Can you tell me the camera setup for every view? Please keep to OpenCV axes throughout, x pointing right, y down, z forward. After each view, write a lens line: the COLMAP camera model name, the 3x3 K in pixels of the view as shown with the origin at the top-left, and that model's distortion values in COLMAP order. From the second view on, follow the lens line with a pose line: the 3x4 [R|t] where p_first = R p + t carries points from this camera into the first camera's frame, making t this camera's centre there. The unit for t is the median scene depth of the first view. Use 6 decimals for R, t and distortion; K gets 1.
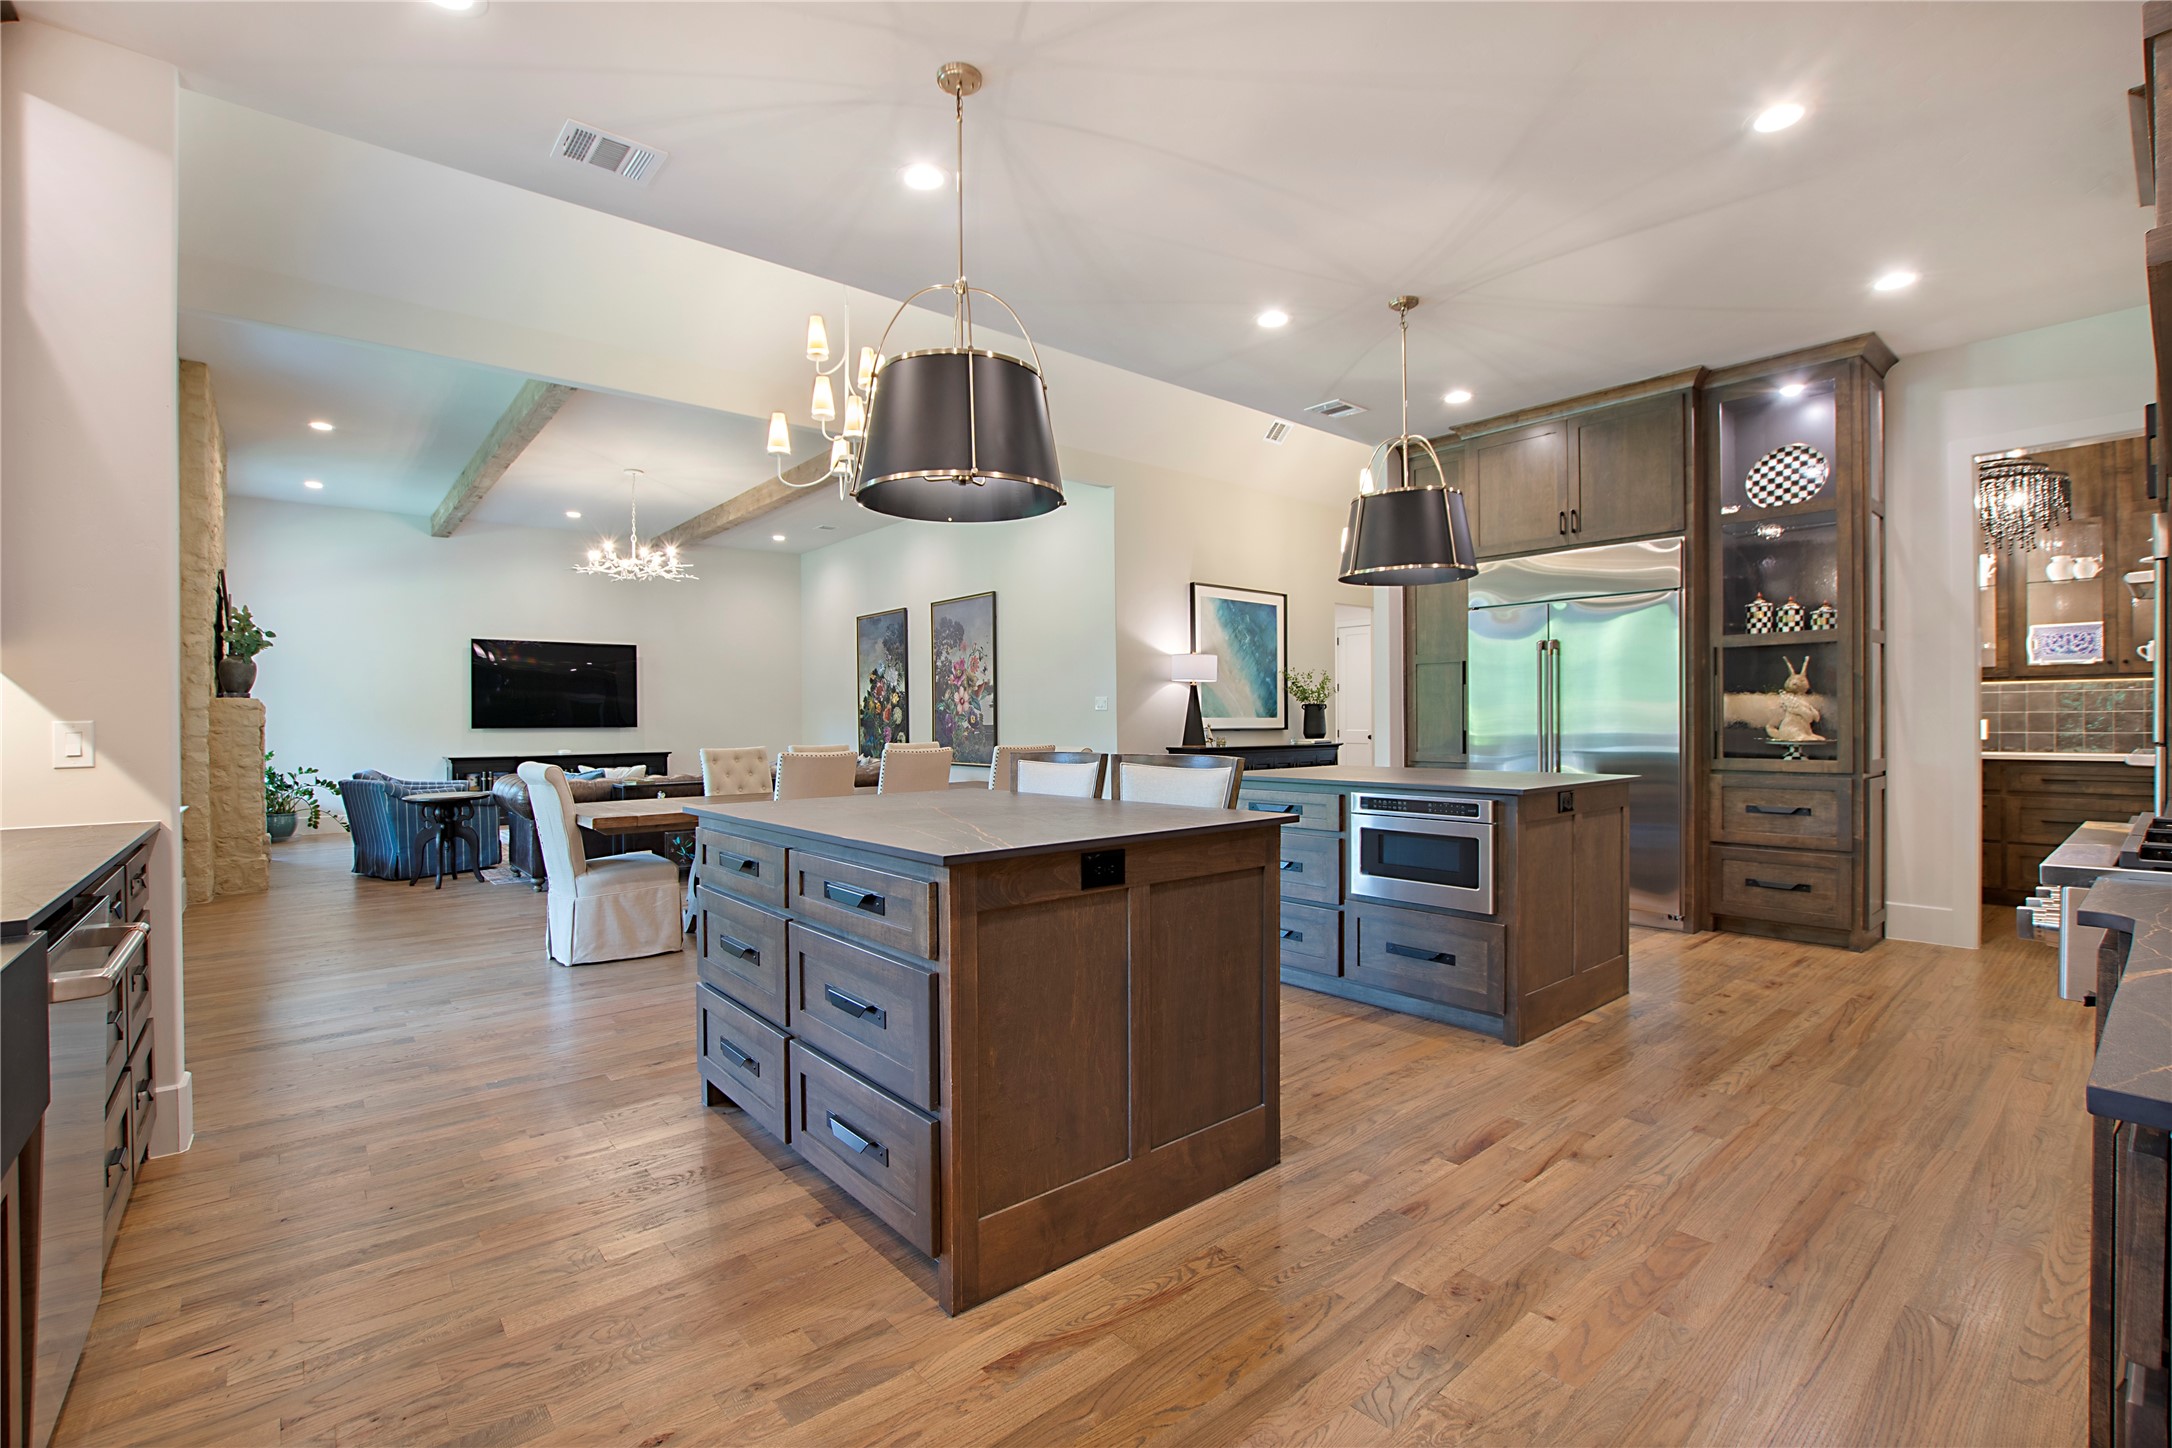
lens RADIAL K [[975.2, 0, 1072.8], [0, 975.2, 728.2], [0, 0, 1]] dist [-0.031410, 0.000566]
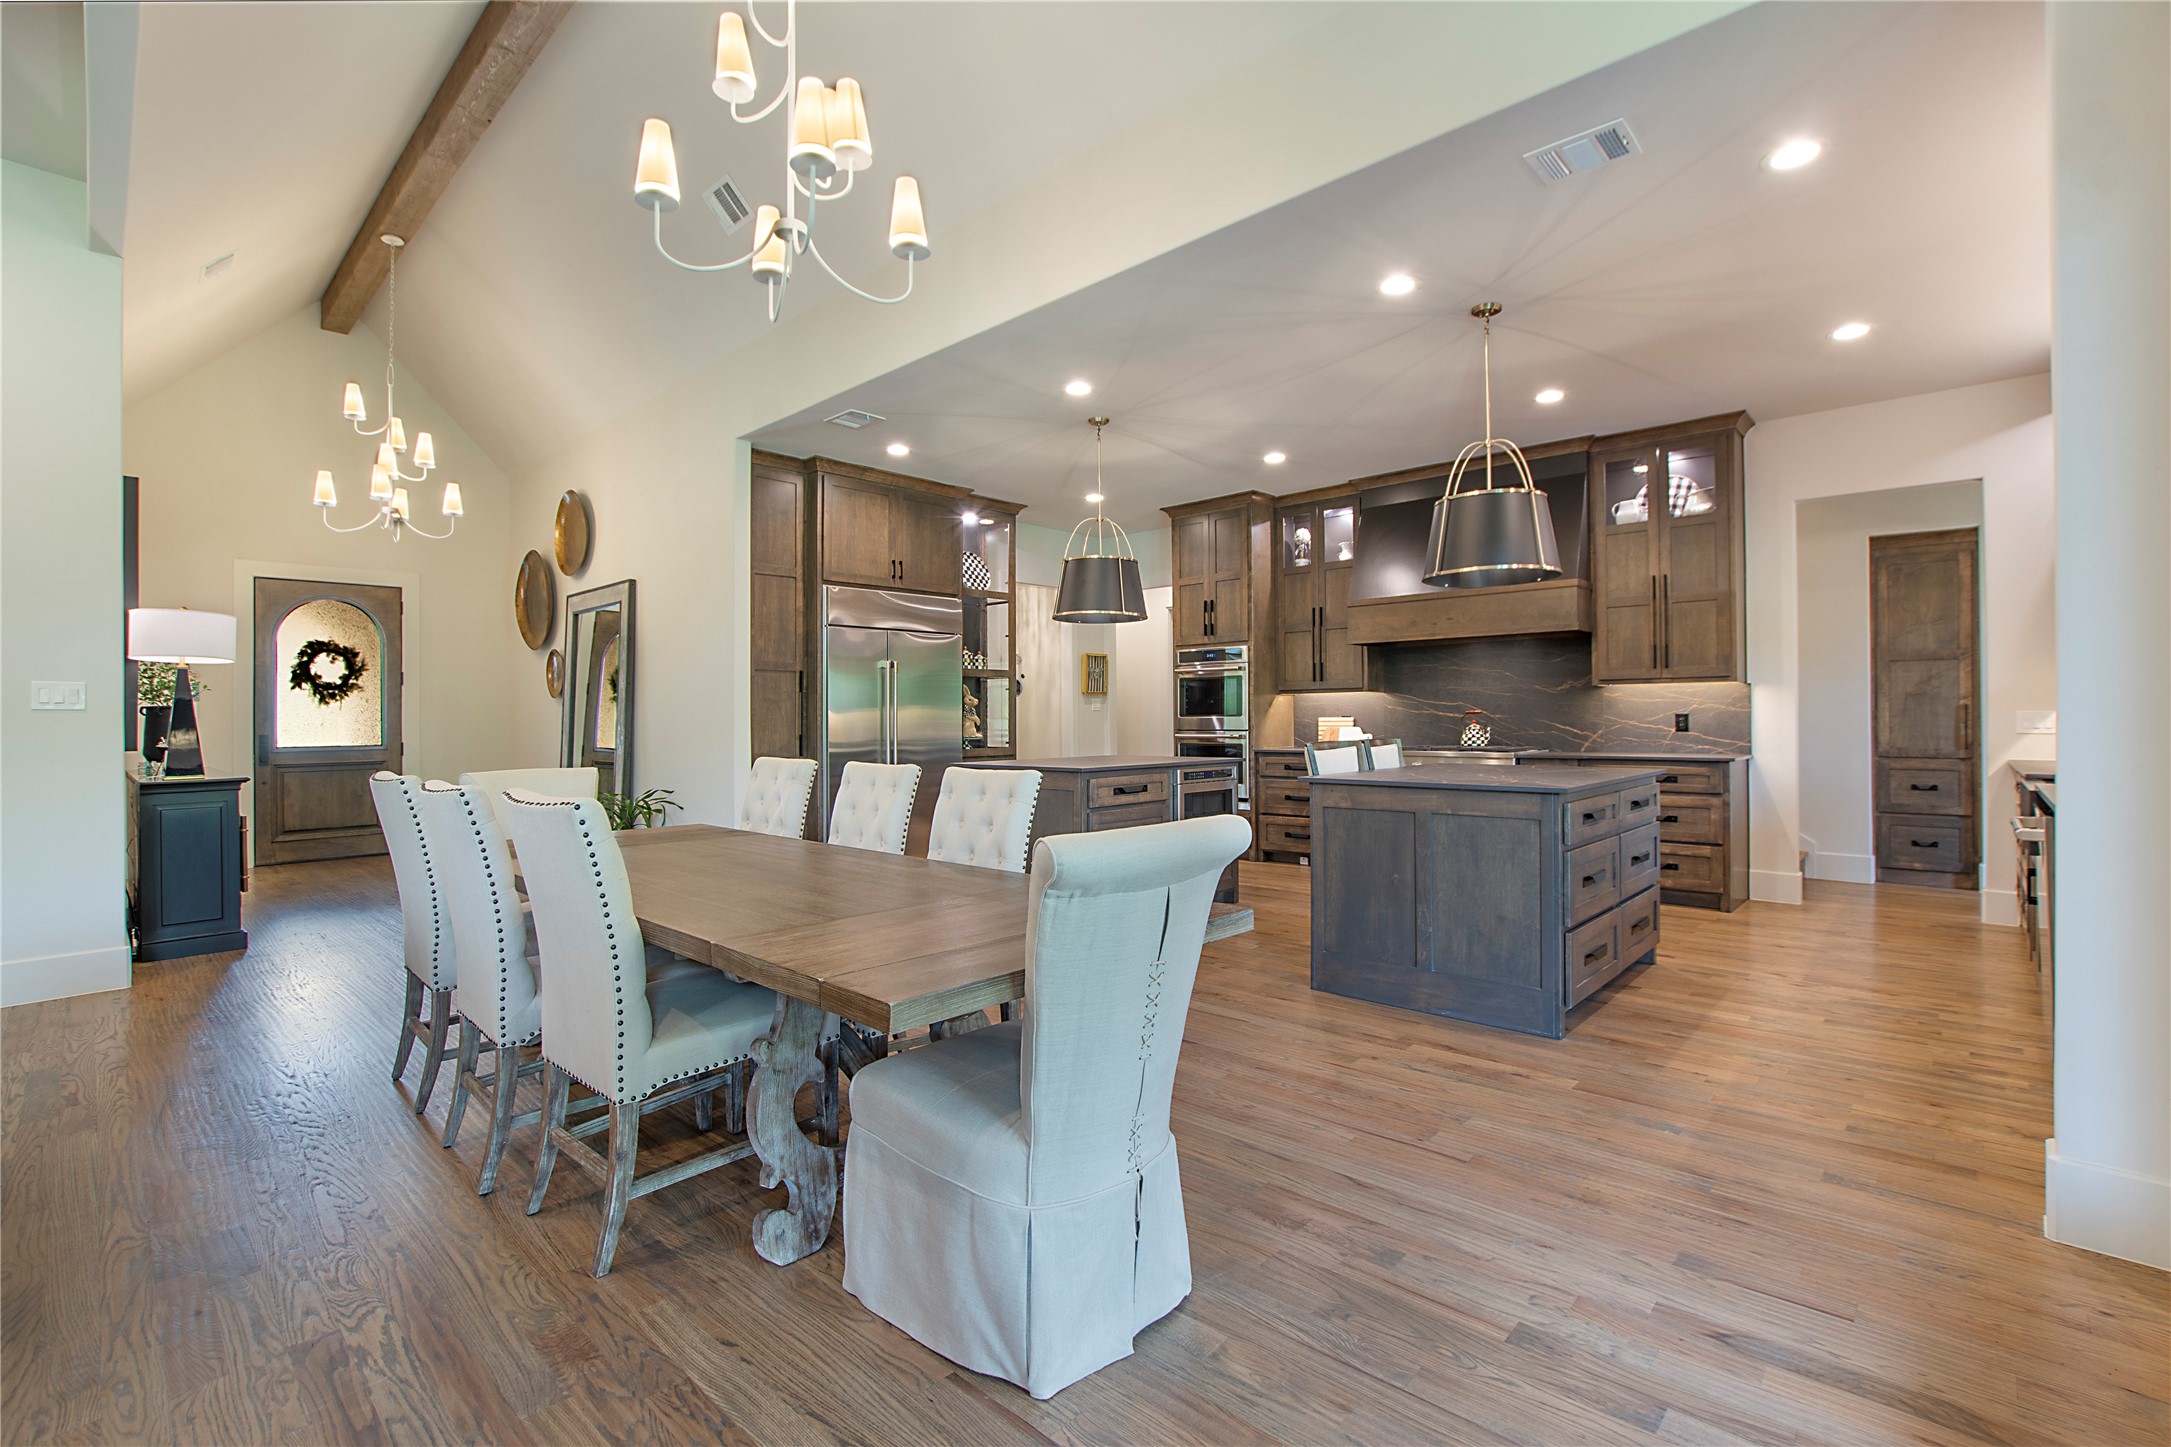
lens RADIAL K [[960.5, 0, 1090.4], [0, 960.5, 725.9], [0, 0, 1]] dist [-0.024598, -0.000714]
pose [[-0.127325, 0.007173, 0.991835, -0.415522], [0.016808, 0.999846, -0.005074, 0.001883], [-0.991719, 0.016024, -0.127426, 0.487830]]
